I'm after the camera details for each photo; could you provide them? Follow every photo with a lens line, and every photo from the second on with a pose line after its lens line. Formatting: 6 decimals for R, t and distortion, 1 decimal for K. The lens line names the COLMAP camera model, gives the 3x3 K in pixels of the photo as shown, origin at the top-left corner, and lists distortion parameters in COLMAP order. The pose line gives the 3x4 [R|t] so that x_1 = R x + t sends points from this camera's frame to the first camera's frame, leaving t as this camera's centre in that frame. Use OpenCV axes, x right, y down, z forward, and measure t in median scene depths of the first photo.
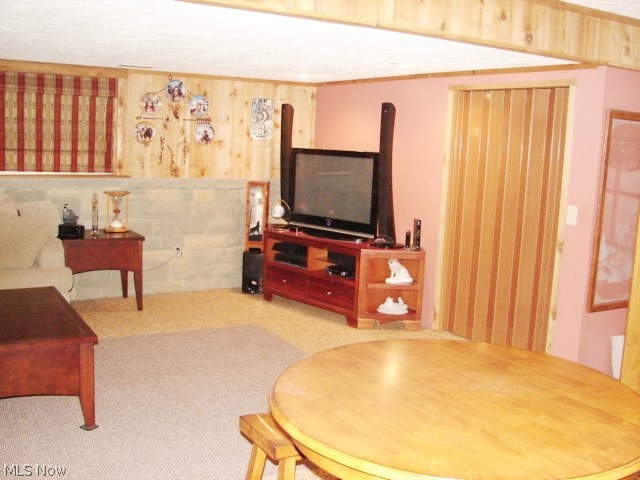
lens RADIAL K [[791.5, 0, 350.2], [0, 791.5, 240.3], [0, 0, 1]] dist [-0.182357, 0.518341]
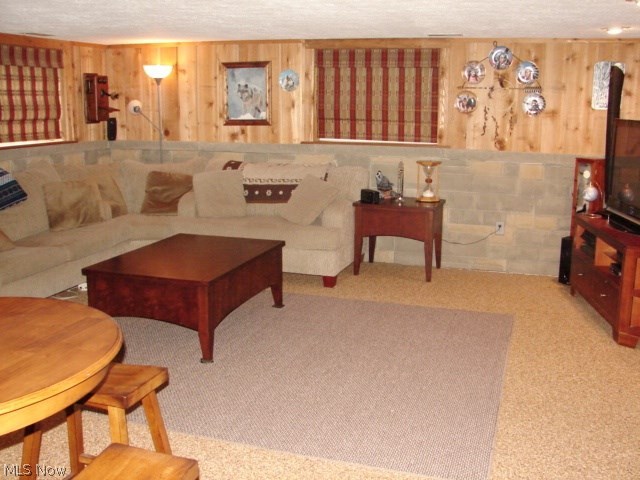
lens RADIAL K [[791.5, 0, 350.2], [0, 791.5, 240.3], [0, 0, 1]] dist [-0.182357, 0.518341]
pose [[0.627964, 0.110829, -0.770311, 0.418224], [-0.094168, 0.993356, 0.066153, -0.018465], [0.772525, 0.030997, 0.634228, 0.274442]]
